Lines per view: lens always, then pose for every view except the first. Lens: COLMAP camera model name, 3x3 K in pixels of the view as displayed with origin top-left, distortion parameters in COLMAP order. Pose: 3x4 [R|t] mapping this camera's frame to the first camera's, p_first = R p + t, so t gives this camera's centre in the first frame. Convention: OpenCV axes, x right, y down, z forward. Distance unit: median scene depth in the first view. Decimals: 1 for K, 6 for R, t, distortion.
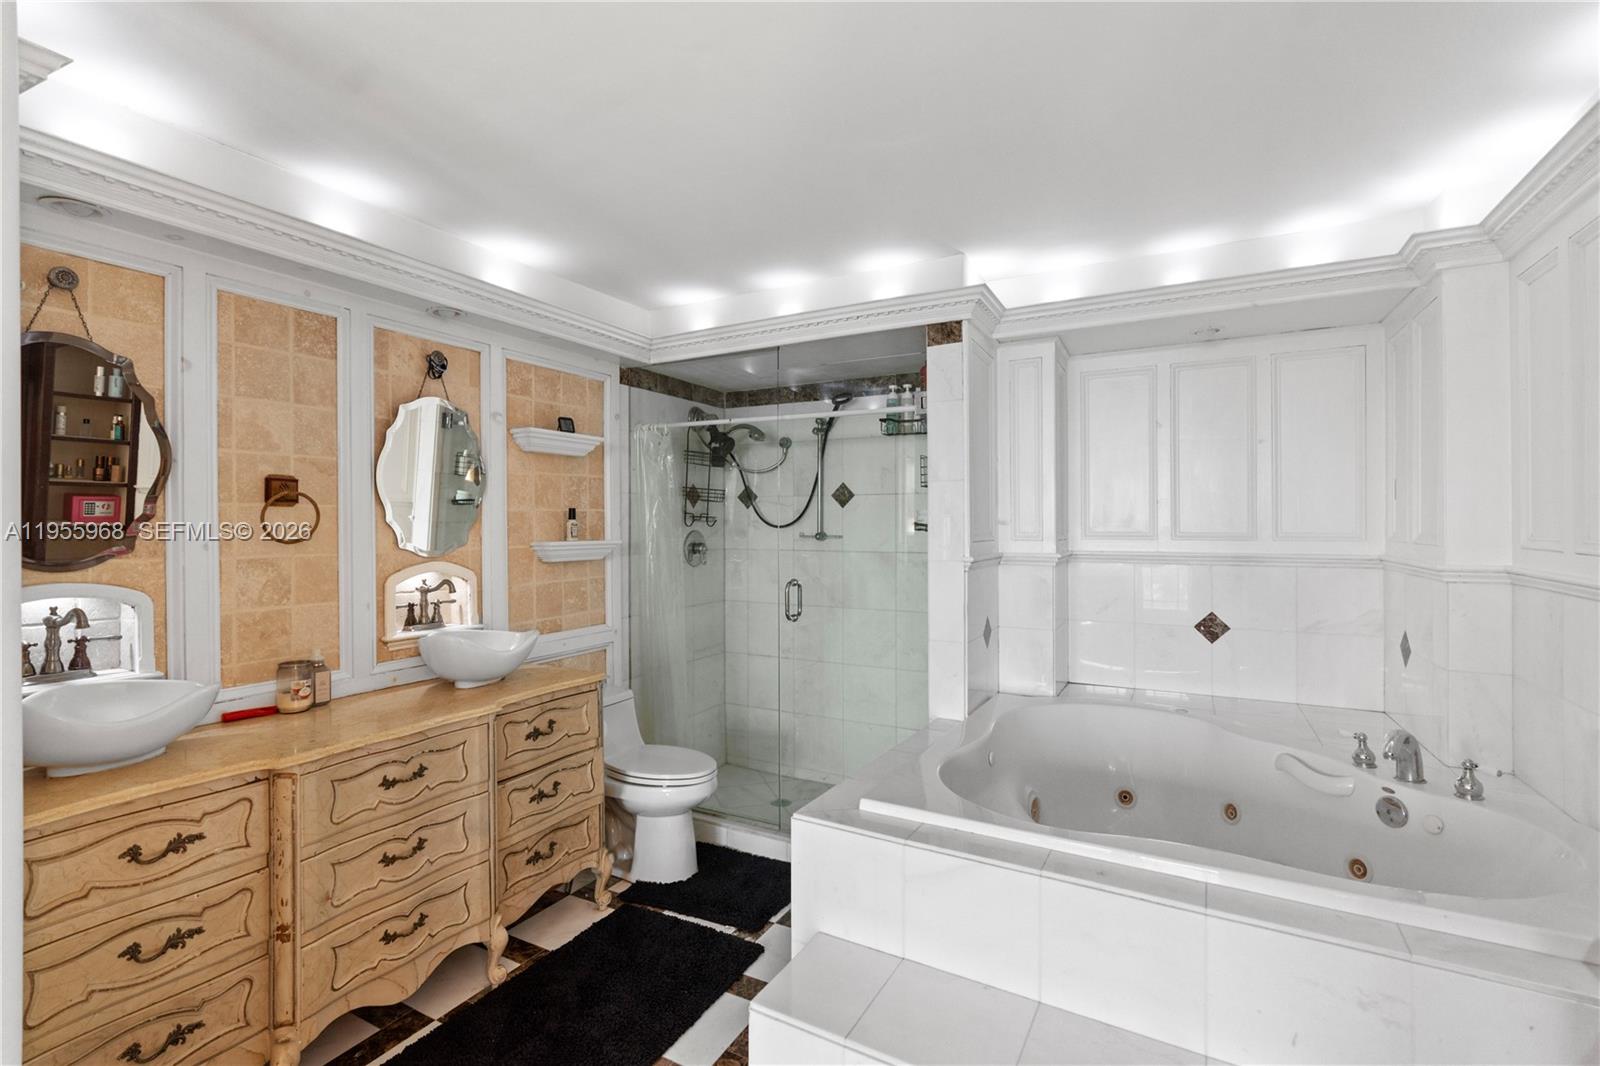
lens RADIAL K [[726.5, 0, 797.4], [0, 726.5, 528.2], [0, 0, 1]] dist [-0.002677, 0.000676]
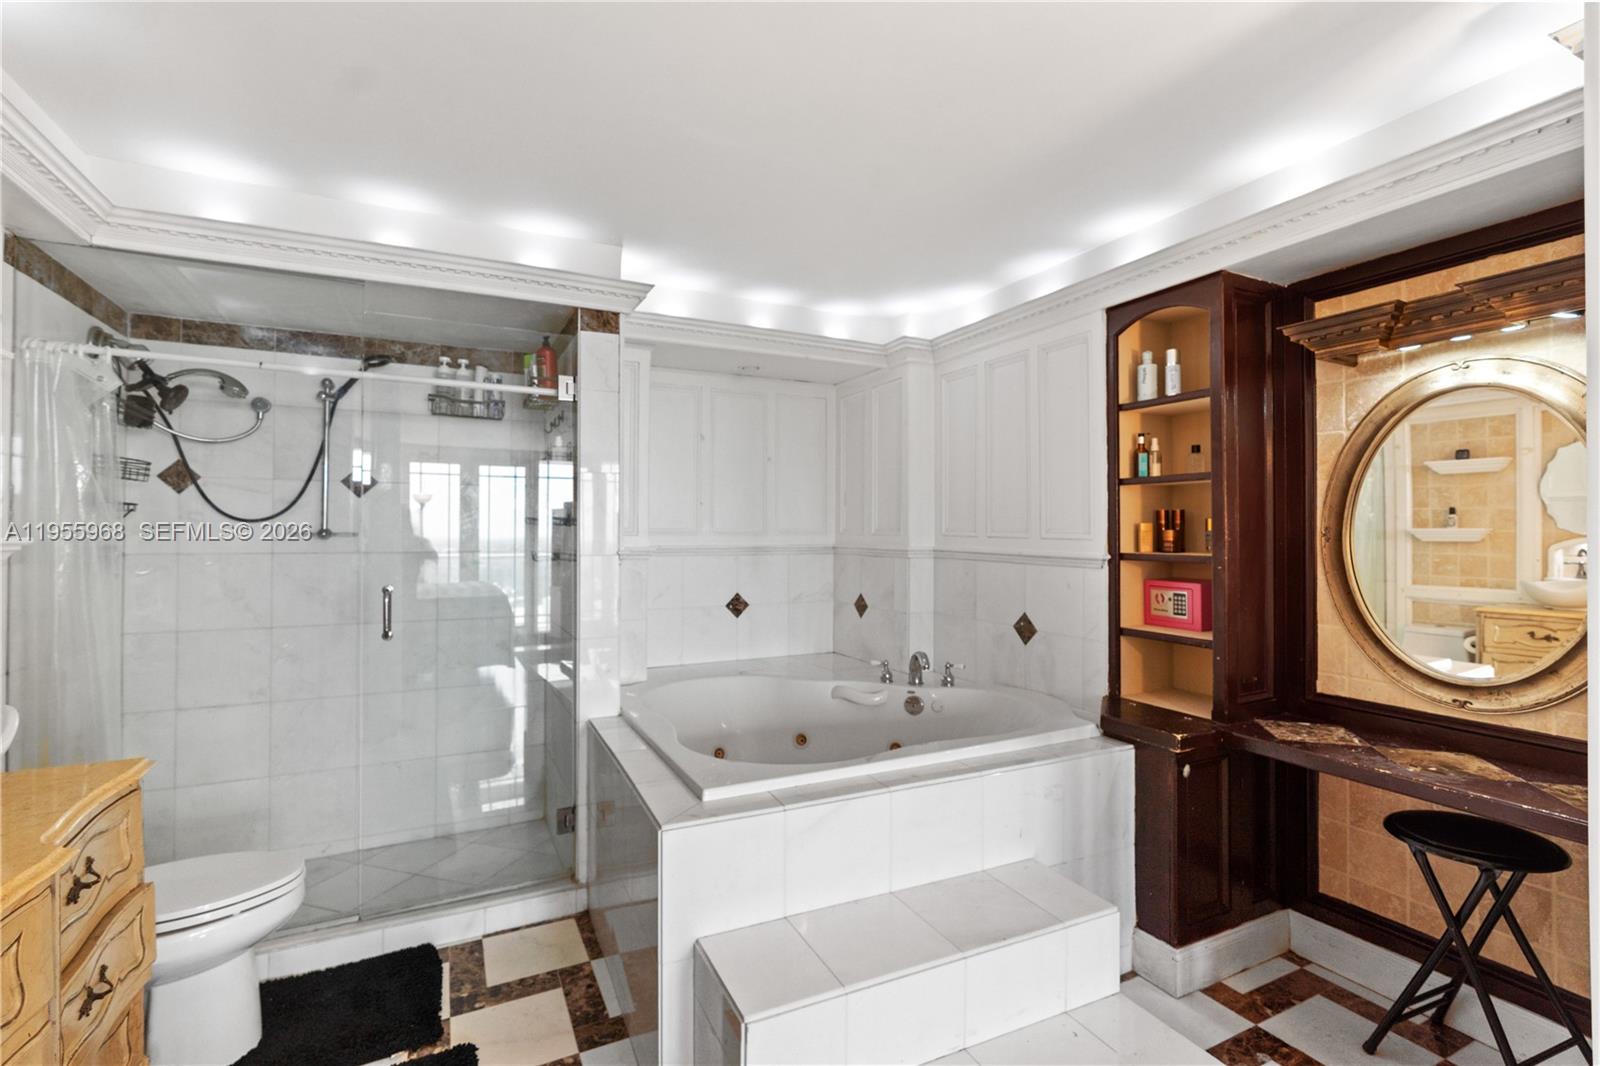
lens RADIAL K [[722.8, 0, 801.6], [0, 722.8, 530.4], [0, 0, 1]] dist [-0.003039, 0.001247]
pose [[0.577559, 0.003664, 0.816341, -0.401765], [0.001632, 0.999983, -0.005643, 0.016746], [-0.816348, 0.004592, 0.577543, 0.205907]]
